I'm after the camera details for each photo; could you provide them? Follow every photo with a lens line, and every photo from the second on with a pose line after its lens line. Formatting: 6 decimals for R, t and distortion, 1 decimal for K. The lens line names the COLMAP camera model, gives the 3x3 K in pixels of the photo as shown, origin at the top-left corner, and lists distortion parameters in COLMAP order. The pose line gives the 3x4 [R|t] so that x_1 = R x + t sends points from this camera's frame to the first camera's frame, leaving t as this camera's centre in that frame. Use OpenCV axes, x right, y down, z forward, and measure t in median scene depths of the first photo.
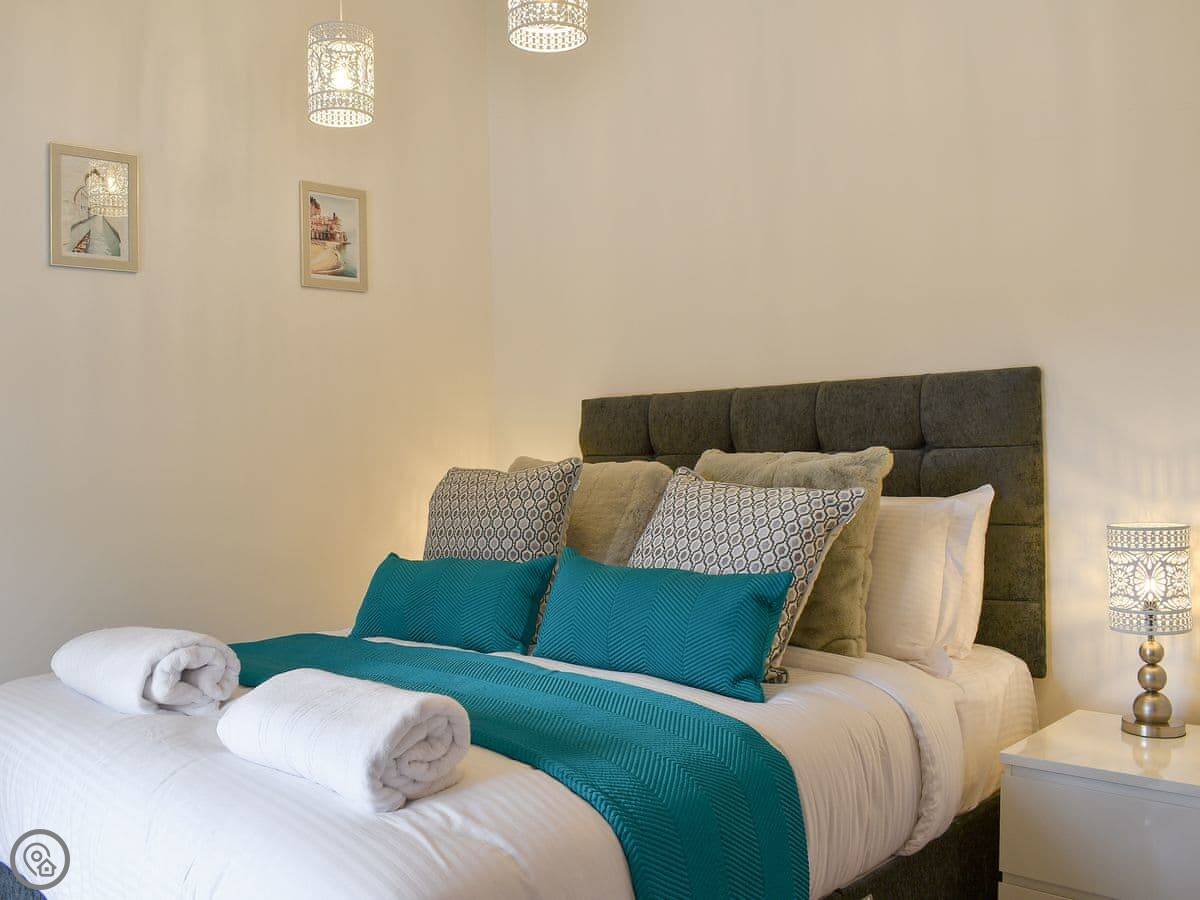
lens RADIAL K [[1065.9, 0, 597.5], [0, 1065.9, 451.4], [0, 0, 1]] dist [-0.053067, -0.014274]
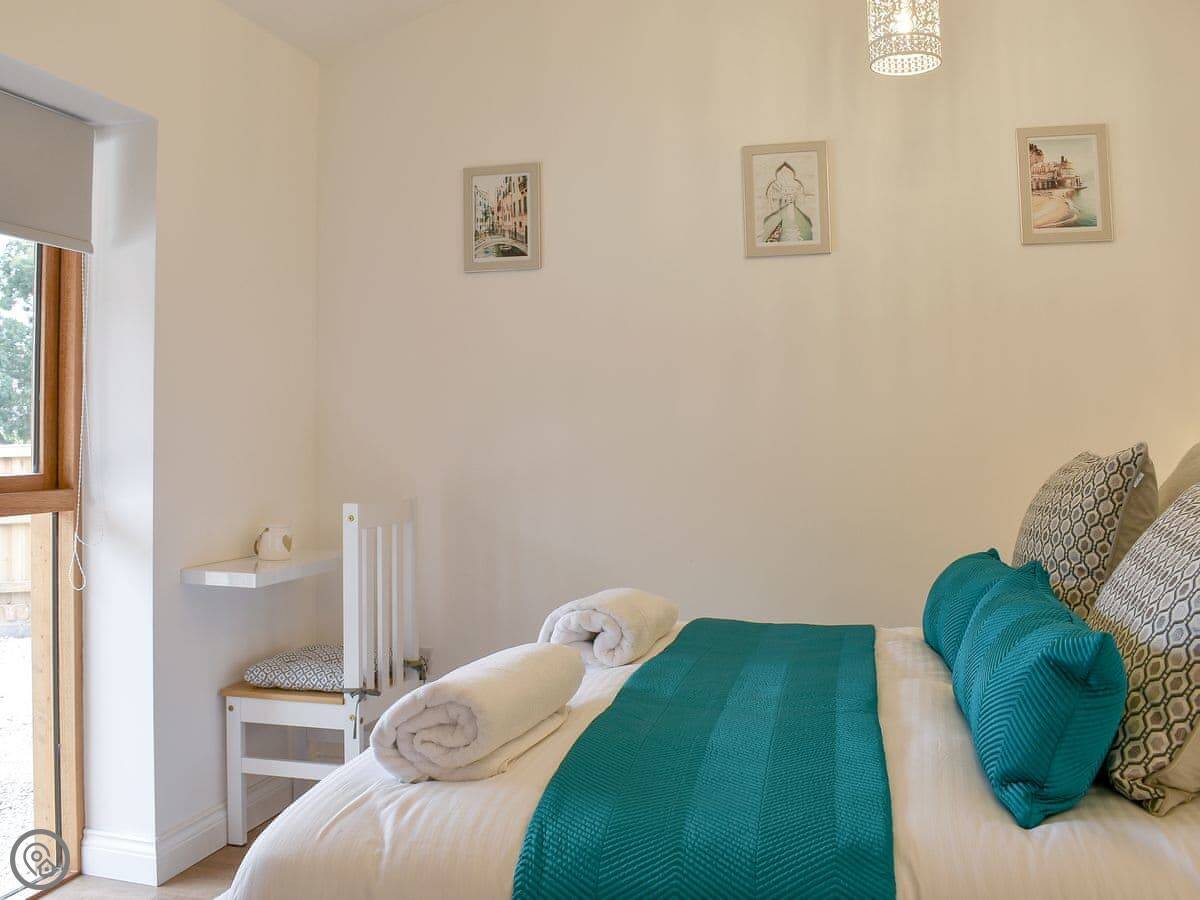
lens RADIAL K [[1065.9, 0, 597.5], [0, 1065.9, 415.1], [0, 0, 1]] dist [-0.053067, -0.014274]
pose [[0.551549, 0.001417, -0.834141, 0.268719], [-0.009752, 0.999941, -0.004749, -0.003925], [0.834086, 0.010753, 0.551530, 0.209818]]
